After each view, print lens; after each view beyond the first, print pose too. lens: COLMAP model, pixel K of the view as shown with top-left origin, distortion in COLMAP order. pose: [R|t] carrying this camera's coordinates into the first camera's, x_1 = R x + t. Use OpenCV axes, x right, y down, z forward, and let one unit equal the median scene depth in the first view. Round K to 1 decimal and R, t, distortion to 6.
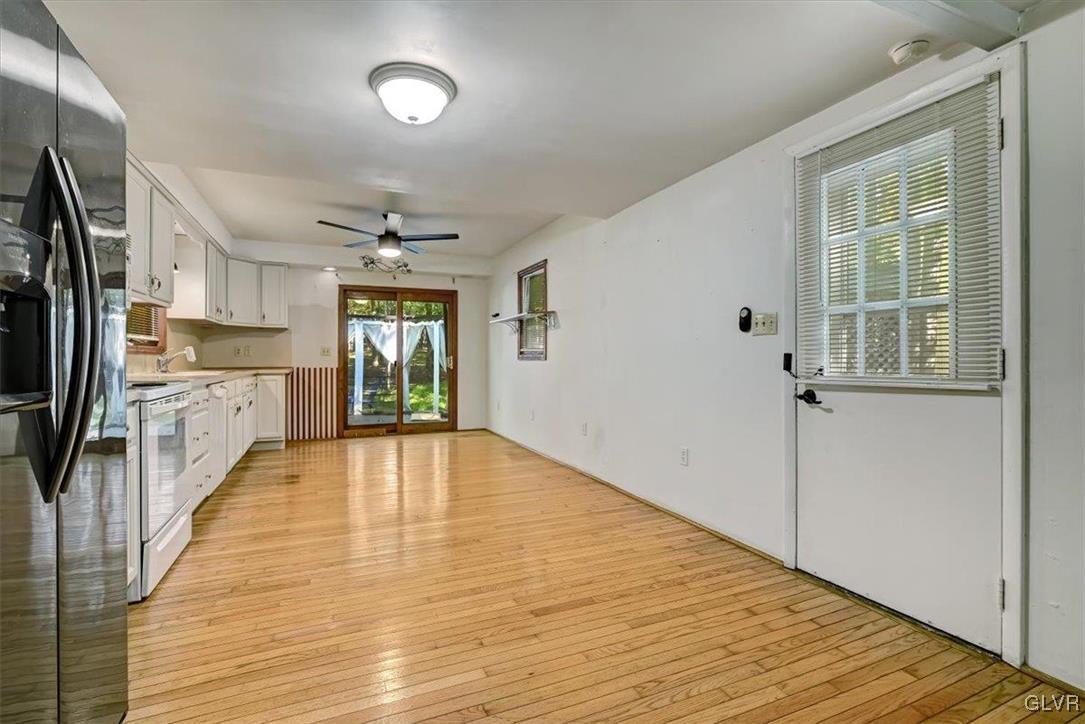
lens RADIAL K [[494.5, 0, 542.5], [0, 494.5, 362.0], [0, 0, 1]] dist [-0.009294, 0.000420]
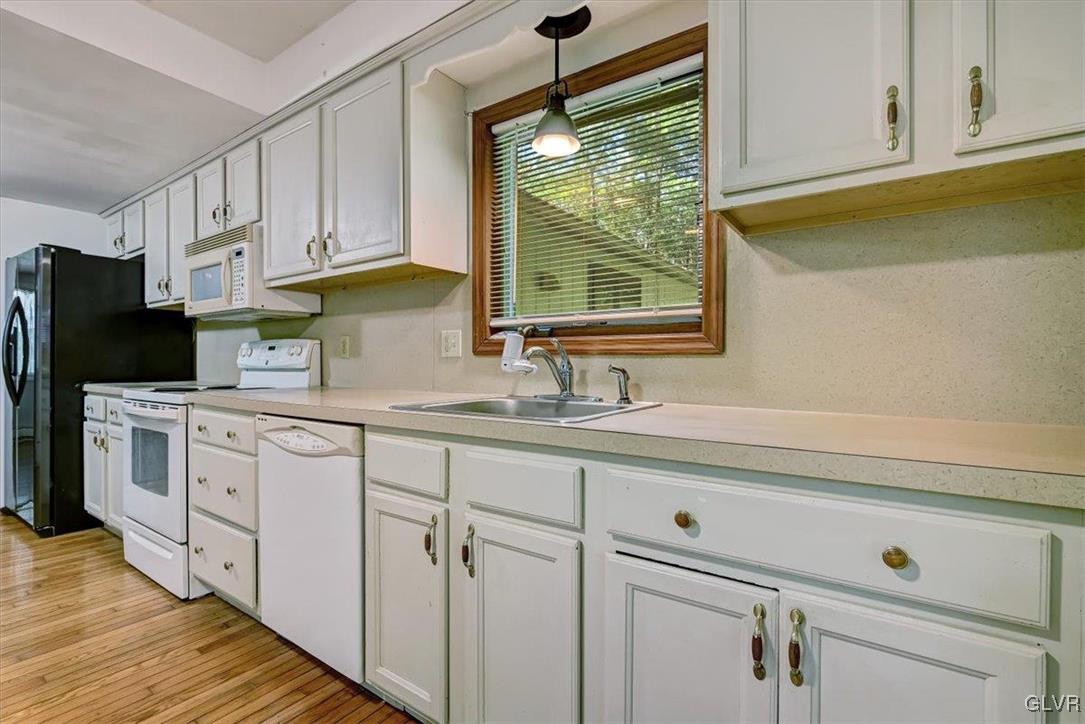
lens RADIAL K [[494.5, 0, 542.5], [0, 494.5, 362.0], [0, 0, 1]] dist [-0.009294, 0.000420]
pose [[-0.851726, -0.003130, -0.523979, -0.389865], [-0.007003, 0.999961, 0.005410, -0.008539], [0.523941, 0.008277, -0.851714, 0.954718]]
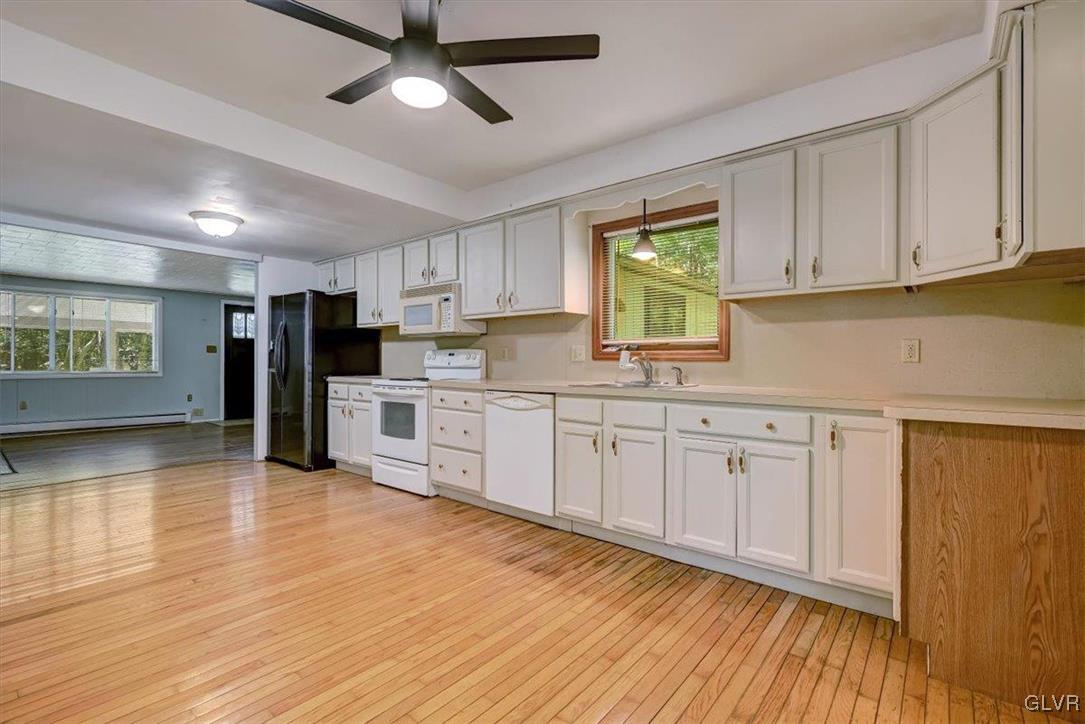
lens RADIAL K [[494.5, 0, 542.5], [0, 494.5, 362.0], [0, 0, 1]] dist [-0.009294, 0.000420]
pose [[-0.890052, -0.005128, -0.455830, -0.185361], [-0.009016, 0.999939, 0.006356, -0.012307], [0.455769, 0.009767, -0.890044, 1.165688]]
